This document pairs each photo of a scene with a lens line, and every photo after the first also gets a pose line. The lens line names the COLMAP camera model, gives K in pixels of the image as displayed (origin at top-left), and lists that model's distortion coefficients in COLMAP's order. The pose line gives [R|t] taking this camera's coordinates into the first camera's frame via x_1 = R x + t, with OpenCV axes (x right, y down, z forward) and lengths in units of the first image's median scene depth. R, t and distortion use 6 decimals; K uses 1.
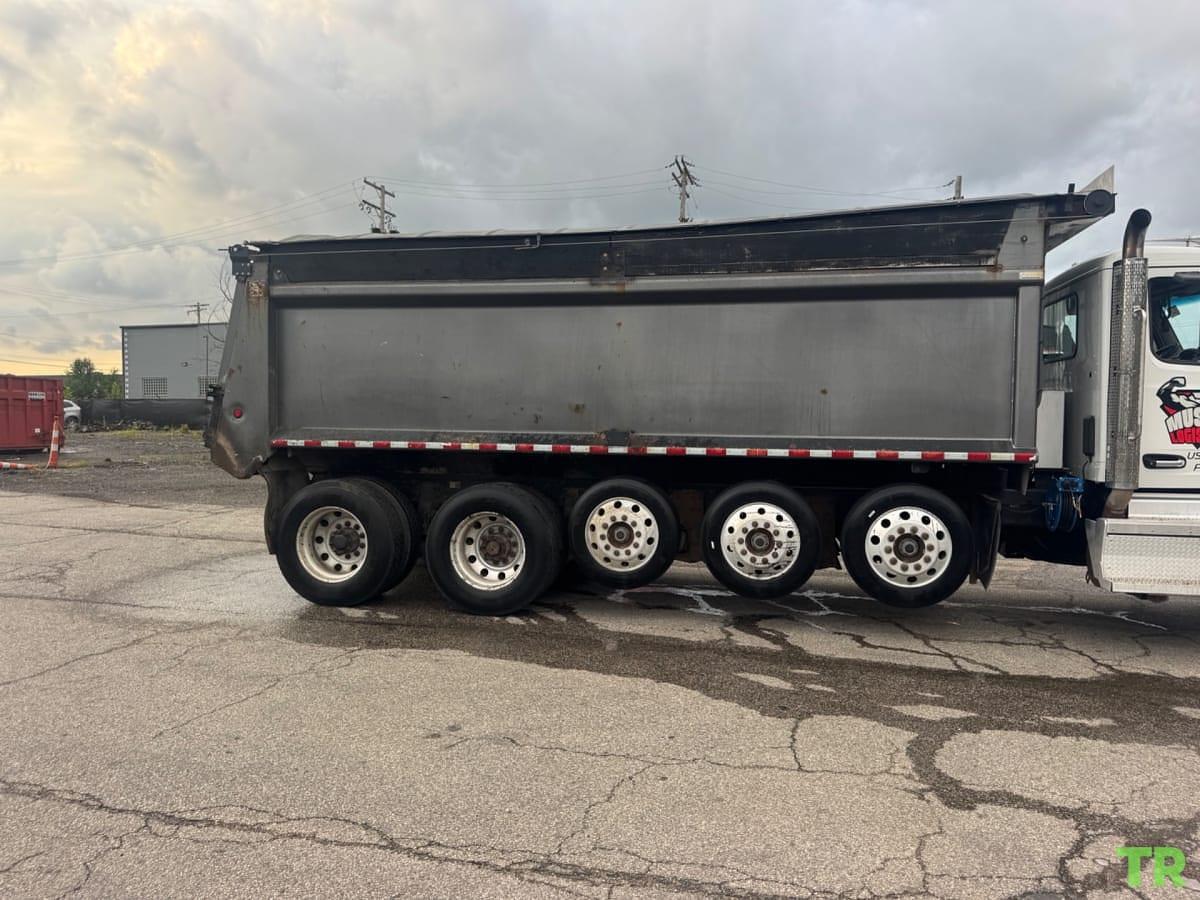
lens RADIAL K [[875.5, 0, 597.9], [0, 875.5, 446.6], [0, 0, 1]] dist [0.154835, -0.244676]
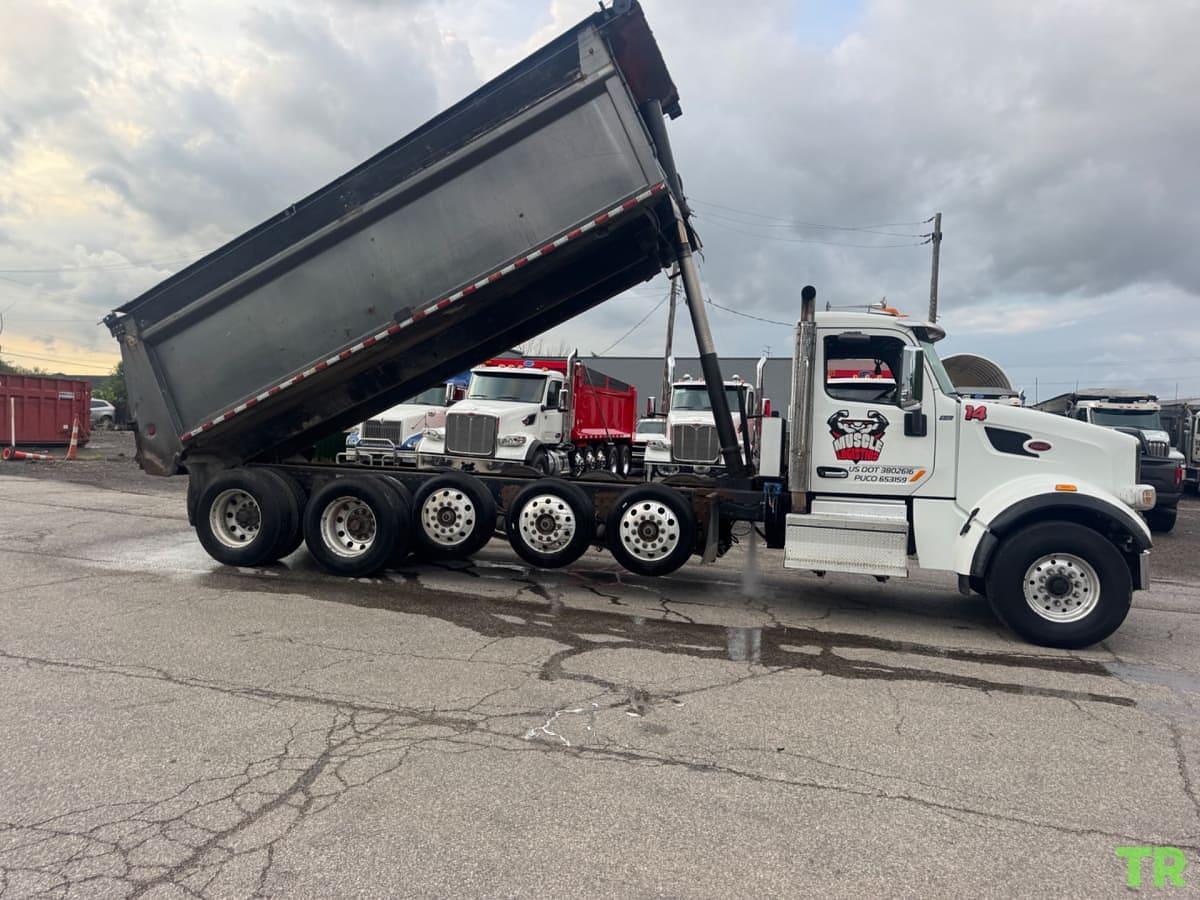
lens RADIAL K [[875.5, 0, 597.9], [0, 875.5, 446.6], [0, 0, 1]] dist [0.154835, -0.244676]
pose [[0.998547, 0.032788, -0.042754, 0.314860], [-0.033514, 0.999304, -0.016389, 0.010359], [0.042187, 0.017798, 0.998951, -0.313493]]
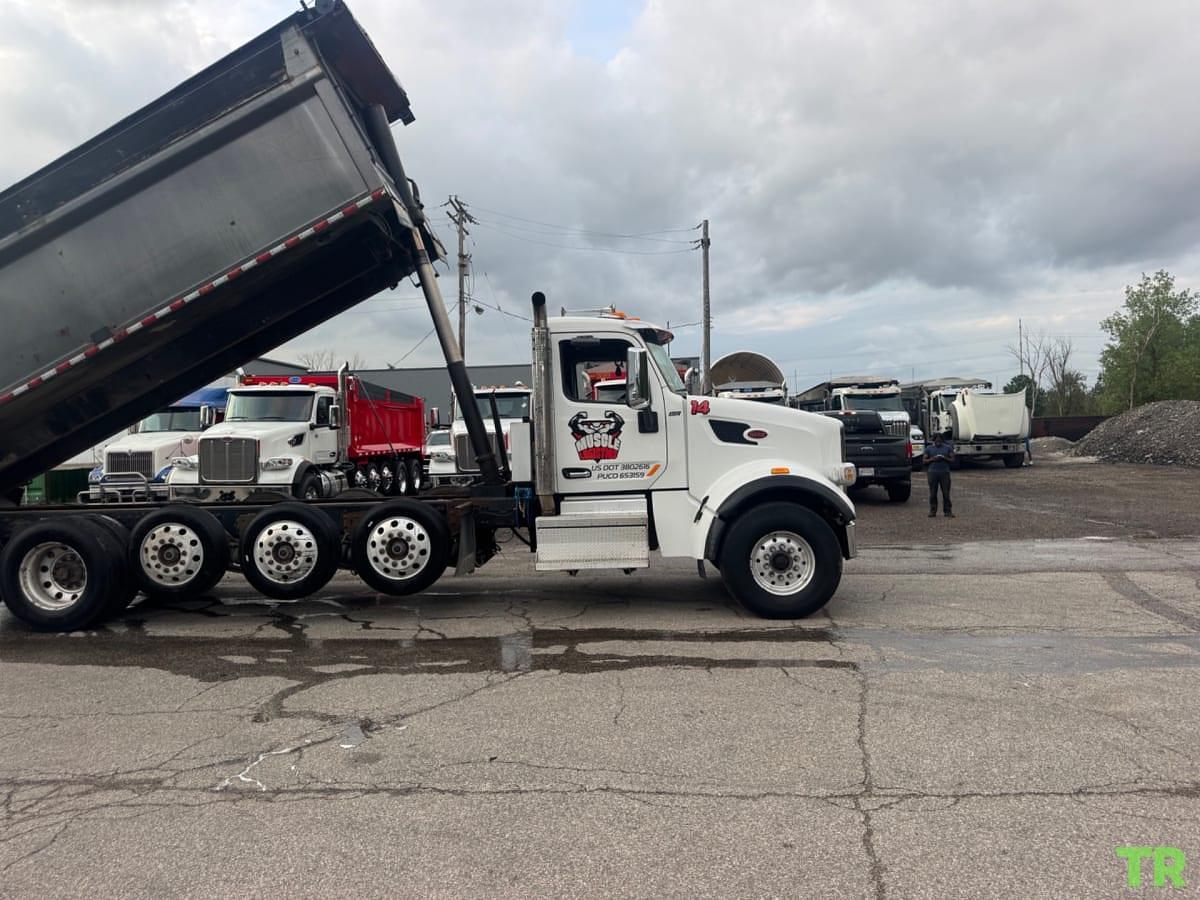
lens RADIAL K [[879.9, 0, 609.4], [0, 879.9, 447.3], [0, 0, 1]] dist [0.118582, -0.163779]
pose [[0.982996, -0.038213, 0.179608, 0.411849], [0.043099, 0.998797, -0.023382, 0.009797], [-0.178498, 0.030725, 0.983460, -0.310960]]
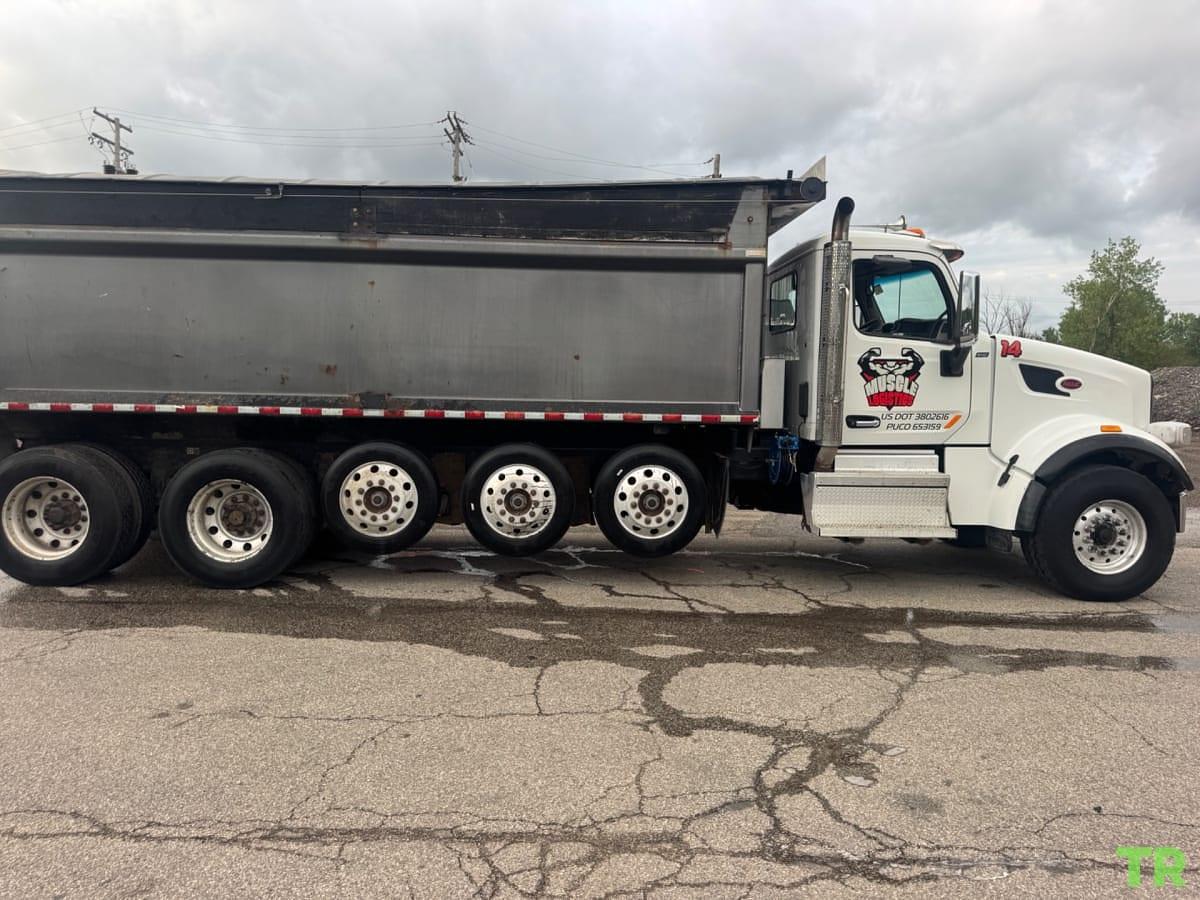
lens RADIAL K [[875.5, 0, 597.9], [0, 875.5, 446.6], [0, 0, 1]] dist [0.154835, -0.244676]
pose [[0.969792, -0.011745, 0.243650, 0.025364], [0.001654, 0.999134, 0.041577, 0.000630], [-0.243927, -0.039918, 0.968972, -0.015927]]
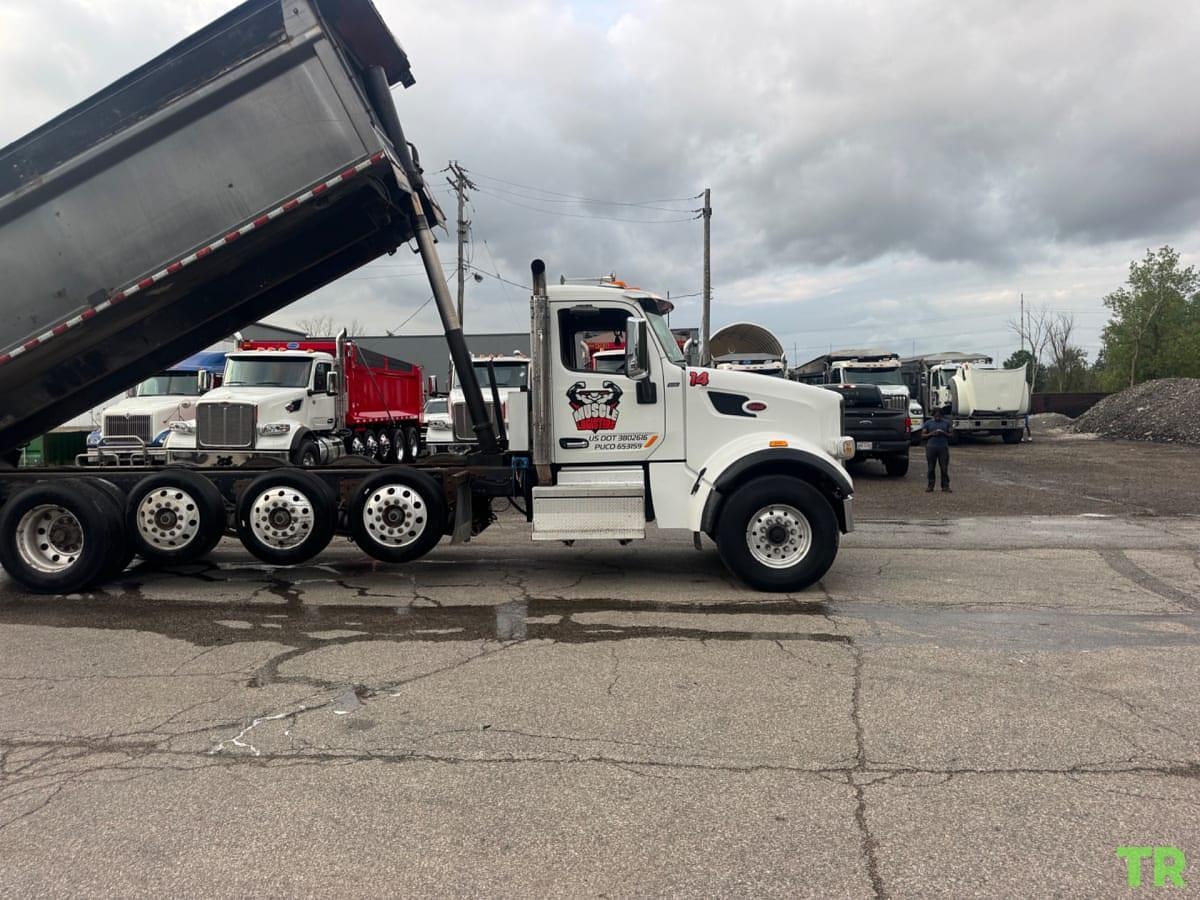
lens RADIAL K [[879.4, 0, 603.2], [0, 879.4, 438.8], [0, 0, 1]] dist [0.123719, -0.175921]
pose [[0.984252, -0.028734, 0.174421, 0.413043], [0.029082, 0.999577, 0.000562, 0.009406], [-0.174364, 0.004519, 0.984671, -0.304971]]
